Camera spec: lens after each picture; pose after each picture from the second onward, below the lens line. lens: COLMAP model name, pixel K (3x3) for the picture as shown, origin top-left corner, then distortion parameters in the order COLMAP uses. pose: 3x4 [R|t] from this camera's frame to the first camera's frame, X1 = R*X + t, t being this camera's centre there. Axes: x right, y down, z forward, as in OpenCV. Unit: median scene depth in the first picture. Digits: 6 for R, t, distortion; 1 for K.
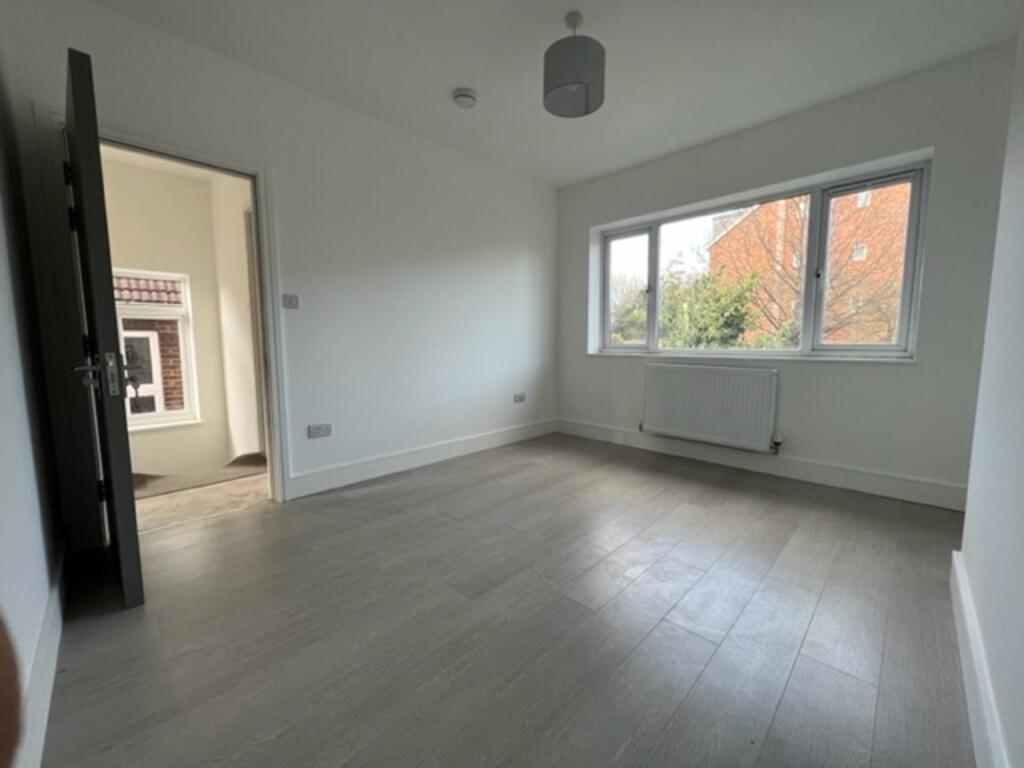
lens RADIAL K [[407.8, 0, 515.8], [0, 407.8, 387.5], [0, 0, 1]] dist [-0.003799, 0.000097]
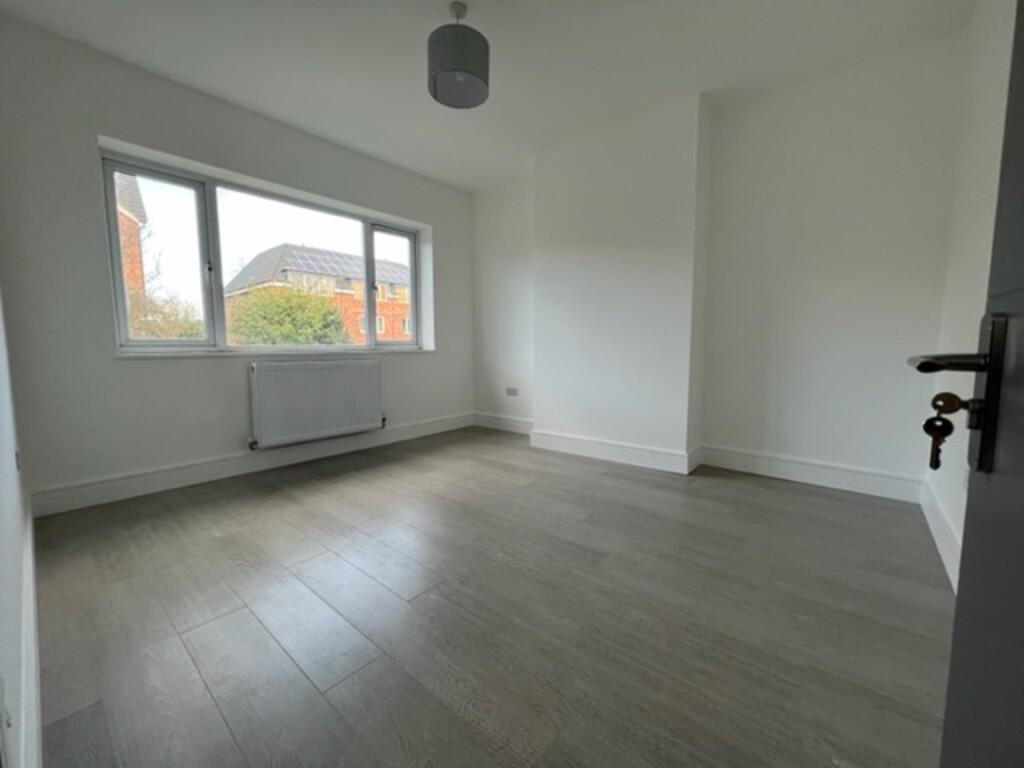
lens RADIAL K [[407.8, 0, 517.5], [0, 407.8, 381.3], [0, 0, 1]] dist [-0.003799, 0.000097]
pose [[-0.075526, -0.098382, 0.992279, -0.523583], [0.103922, 0.988925, 0.105959, -0.056608], [-0.991714, 0.111123, -0.064465, 0.553374]]
